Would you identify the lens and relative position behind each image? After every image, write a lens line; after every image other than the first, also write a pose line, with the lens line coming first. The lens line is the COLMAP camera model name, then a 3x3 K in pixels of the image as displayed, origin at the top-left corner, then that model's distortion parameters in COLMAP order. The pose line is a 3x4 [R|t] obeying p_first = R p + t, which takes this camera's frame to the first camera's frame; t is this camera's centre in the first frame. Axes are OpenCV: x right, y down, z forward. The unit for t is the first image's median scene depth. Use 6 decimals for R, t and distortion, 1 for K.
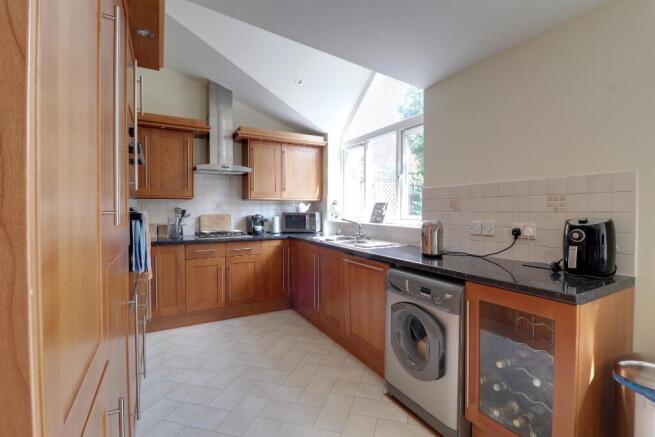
lens RADIAL K [[306.0, 0, 338.6], [0, 306.0, 215.0], [0, 0, 1]] dist [0.003997, -0.014388]
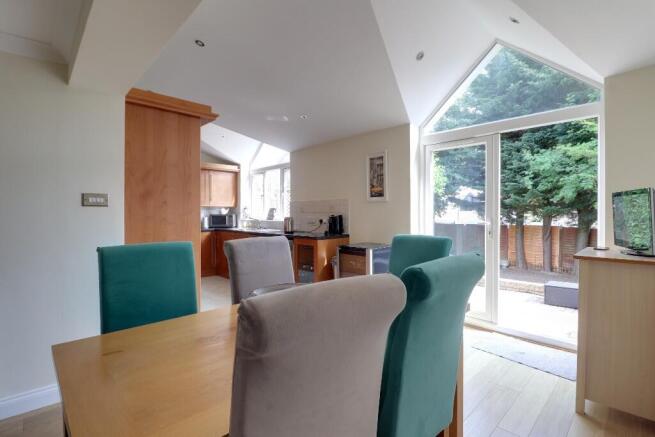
lens RADIAL K [[309.5, 0, 342.5], [0, 309.5, 216.2], [0, 0, 1]] dist [0.000402, -0.017604]
pose [[0.963527, -0.007089, 0.267516, 0.048715], [0.009570, 0.999922, -0.007973, 0.021473], [-0.267438, 0.010243, 0.963521, -0.759887]]
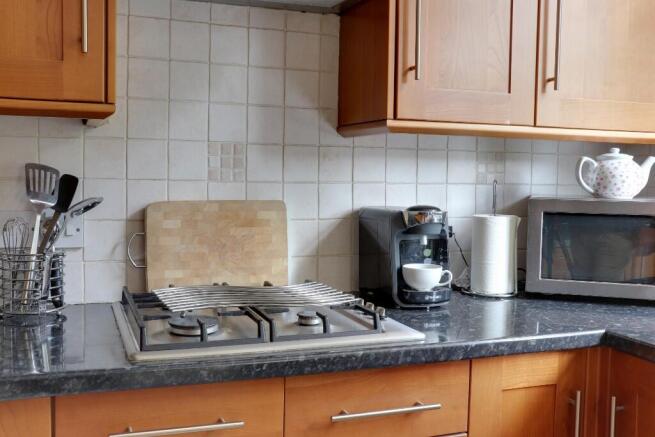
lens RADIAL K [[692.3, 0, 327.5], [0, 692.3, 218.5], [0, 0, 1]] dist [-0.060135, -0.000388]
pose [[0.986518, 0.031660, -0.160560, -0.267567], [-0.023917, 0.998466, 0.049931, -0.015250], [0.161895, -0.045418, 0.985762, 0.585477]]
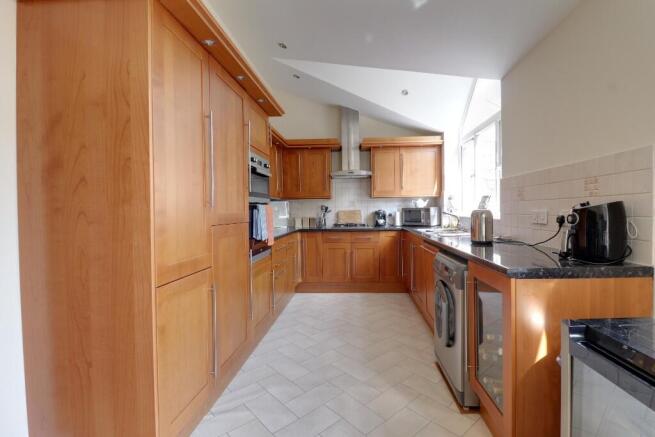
lens RADIAL K [[309.5, 0, 342.5], [0, 309.5, 216.2], [0, 0, 1]] dist [0.000402, -0.017604]
pose [[0.835669, -0.002716, -0.549227, 0.290019], [0.003873, 0.999992, 0.000947, 0.022497], [0.549220, -0.002919, 0.835672, -0.089479]]
